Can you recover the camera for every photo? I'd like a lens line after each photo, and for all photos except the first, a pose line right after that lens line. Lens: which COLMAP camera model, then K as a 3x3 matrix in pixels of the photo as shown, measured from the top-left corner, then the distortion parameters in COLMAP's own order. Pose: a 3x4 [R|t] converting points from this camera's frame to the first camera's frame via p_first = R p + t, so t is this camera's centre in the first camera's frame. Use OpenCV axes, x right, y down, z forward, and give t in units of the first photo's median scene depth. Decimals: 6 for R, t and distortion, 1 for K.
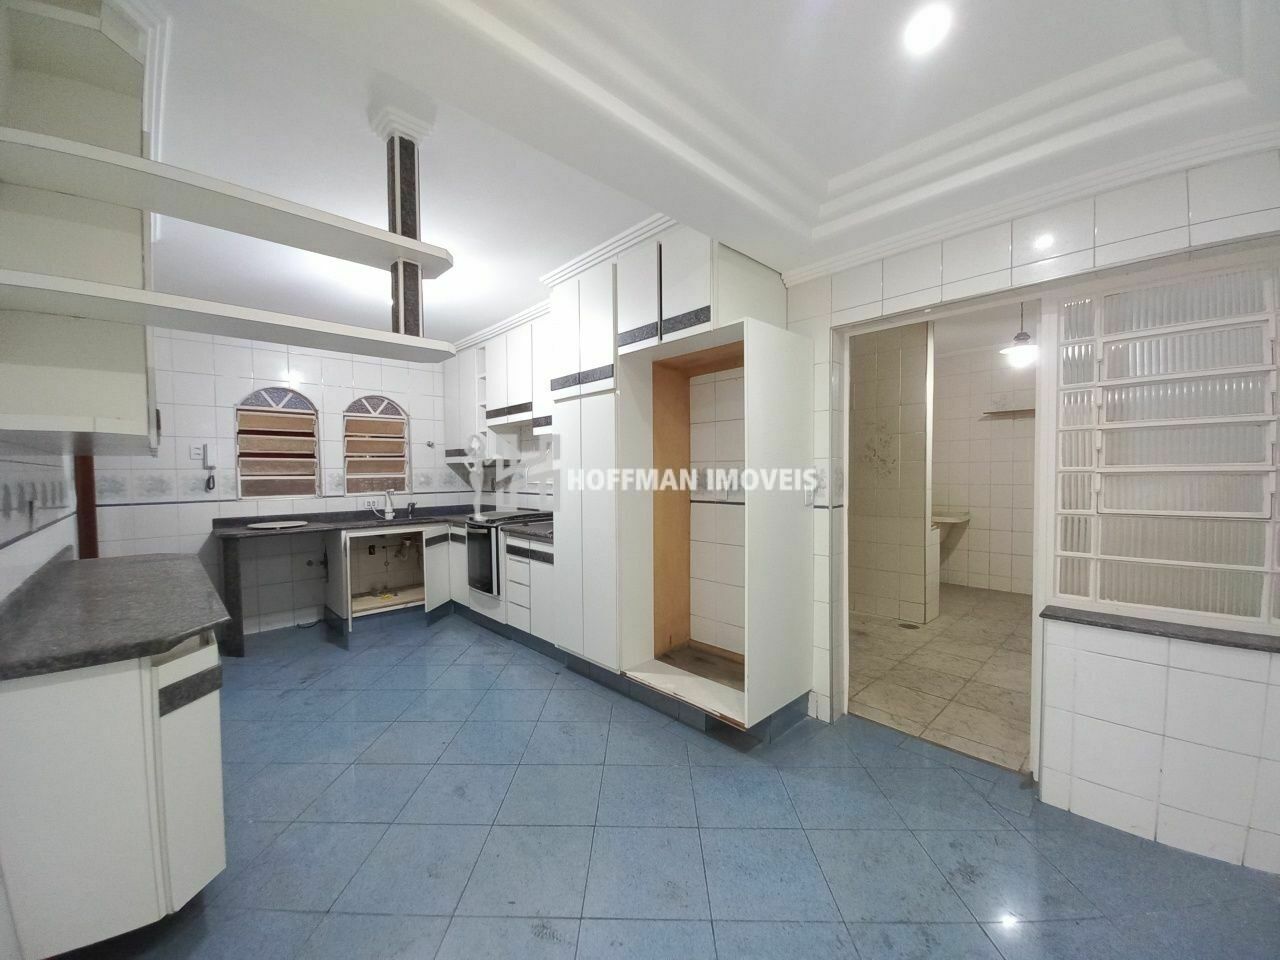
lens RADIAL K [[512.7, 0, 640.0], [0, 512.7, 480.0], [0, 0, 1]] dist [0.000352, 0.000142]
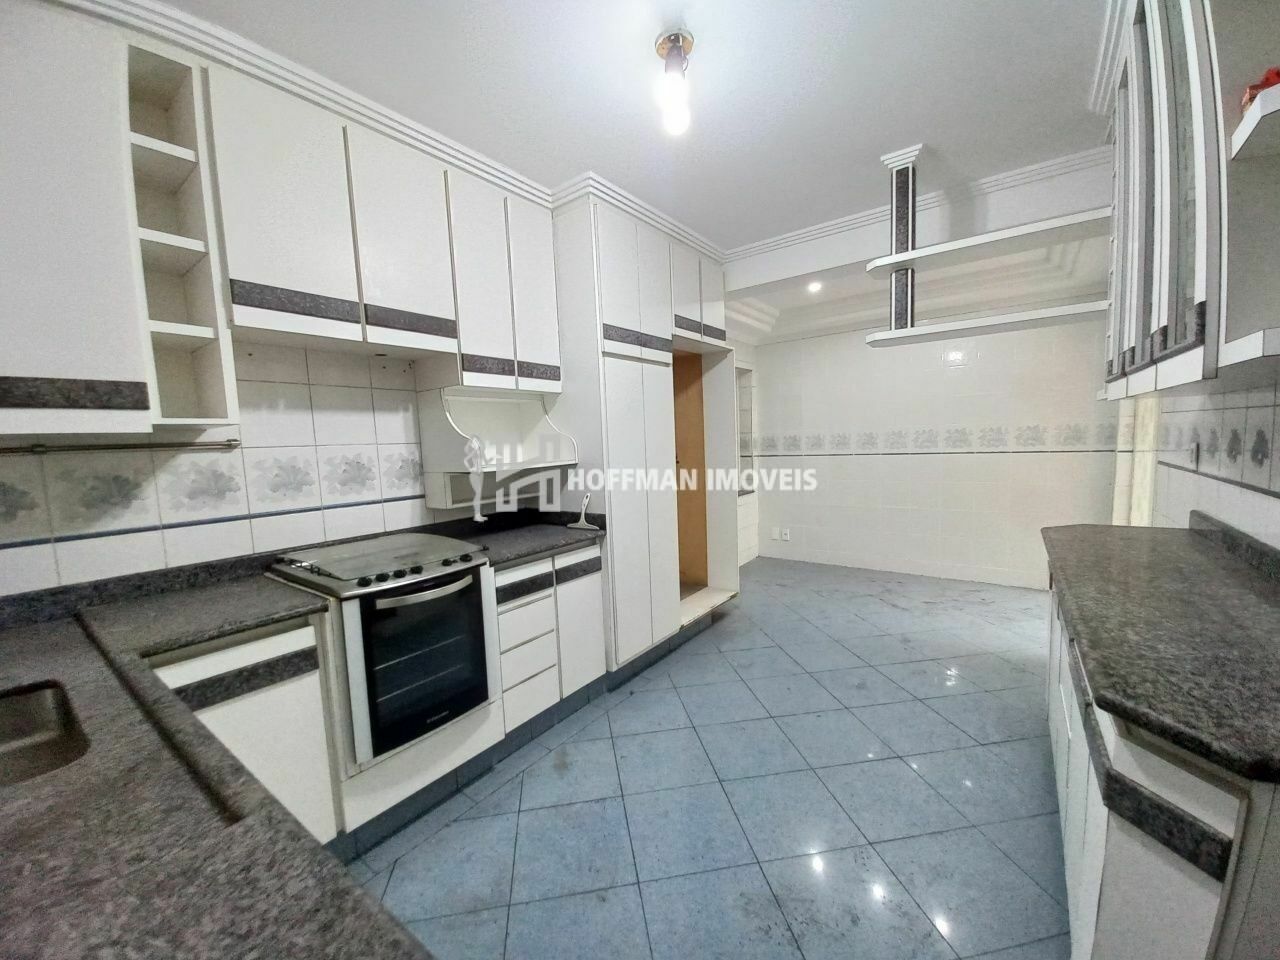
lens RADIAL K [[511.0, 0, 640.0], [0, 511.0, 480.0], [0, 0, 1]] dist [0.000055, -0.000136]
pose [[-0.198485, -0.060679, 0.978224, -0.859304], [0.057214, 0.995662, 0.073370, -0.017844], [-0.978433, 0.070531, -0.194152, 1.025209]]
